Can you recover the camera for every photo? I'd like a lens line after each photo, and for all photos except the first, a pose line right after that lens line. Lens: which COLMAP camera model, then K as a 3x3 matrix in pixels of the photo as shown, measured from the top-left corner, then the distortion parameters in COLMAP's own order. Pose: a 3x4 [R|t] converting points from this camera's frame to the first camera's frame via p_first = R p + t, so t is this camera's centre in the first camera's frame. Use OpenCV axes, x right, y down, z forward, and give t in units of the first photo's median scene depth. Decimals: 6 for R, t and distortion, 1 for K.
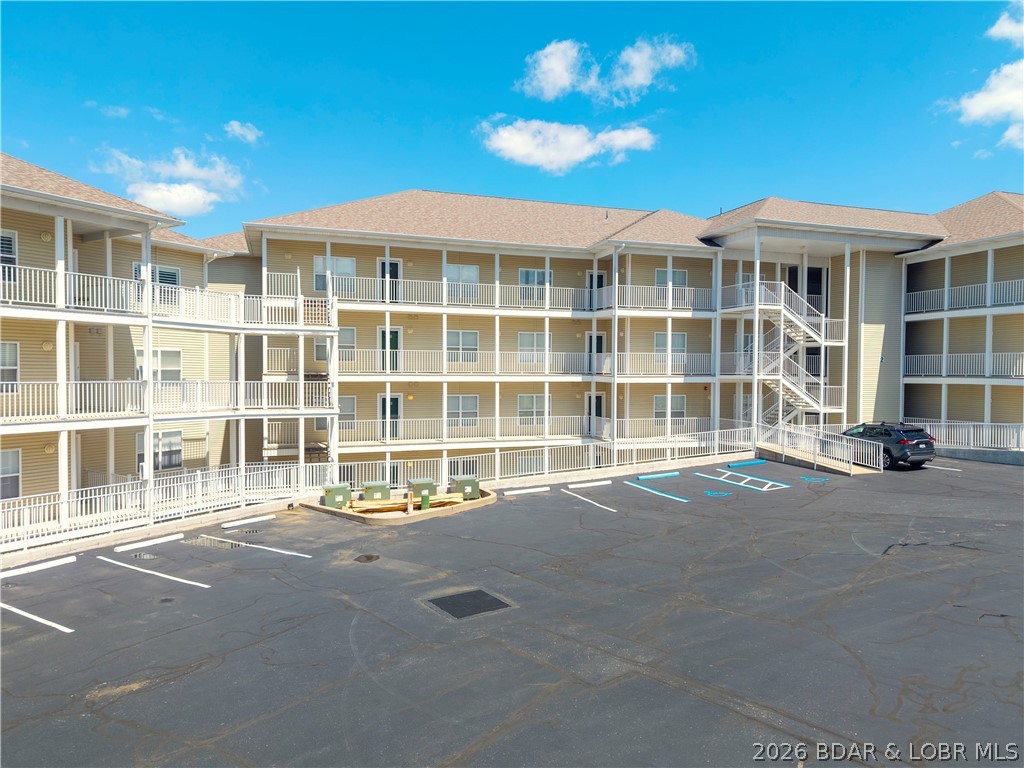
lens RADIAL K [[684.1, 0, 513.2], [0, 684.1, 390.6], [0, 0, 1]] dist [0.044858, -0.029013]
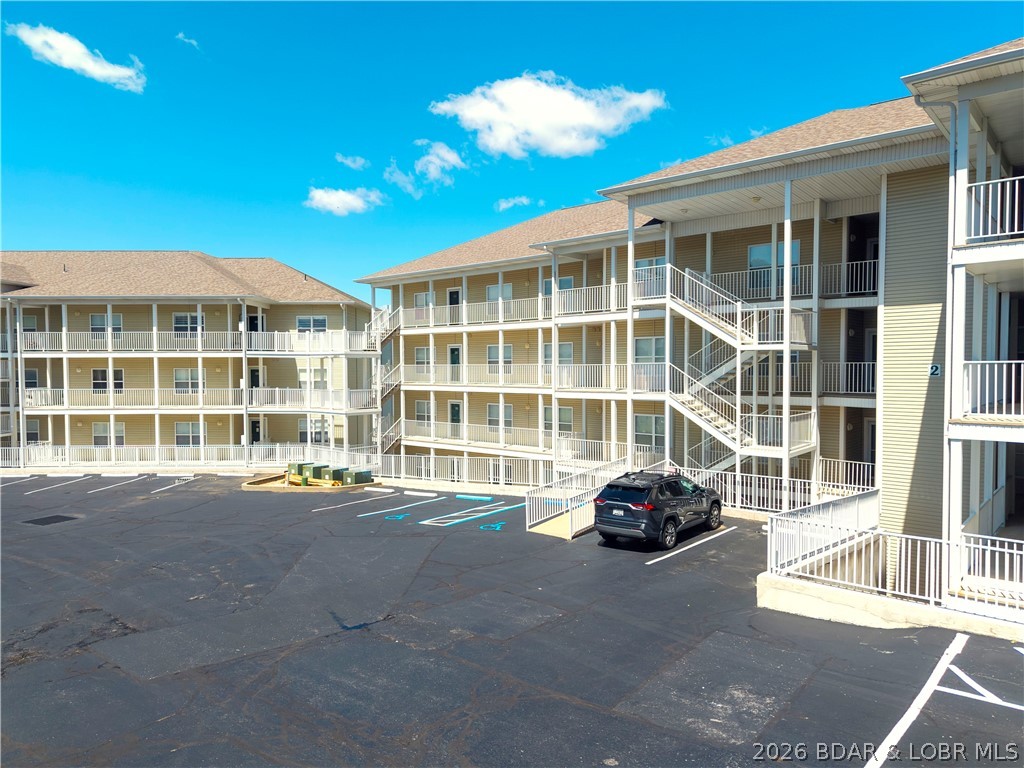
lens RADIAL K [[684.1, 0, 512.0], [0, 684.1, 383.8], [0, 0, 1]] dist [0.044858, -0.029013]
pose [[0.485242, 0.014421, -0.874261, 1.070102], [-0.017415, 0.999825, 0.006826, -0.040518], [0.874206, 0.011912, 0.485408, 0.590312]]
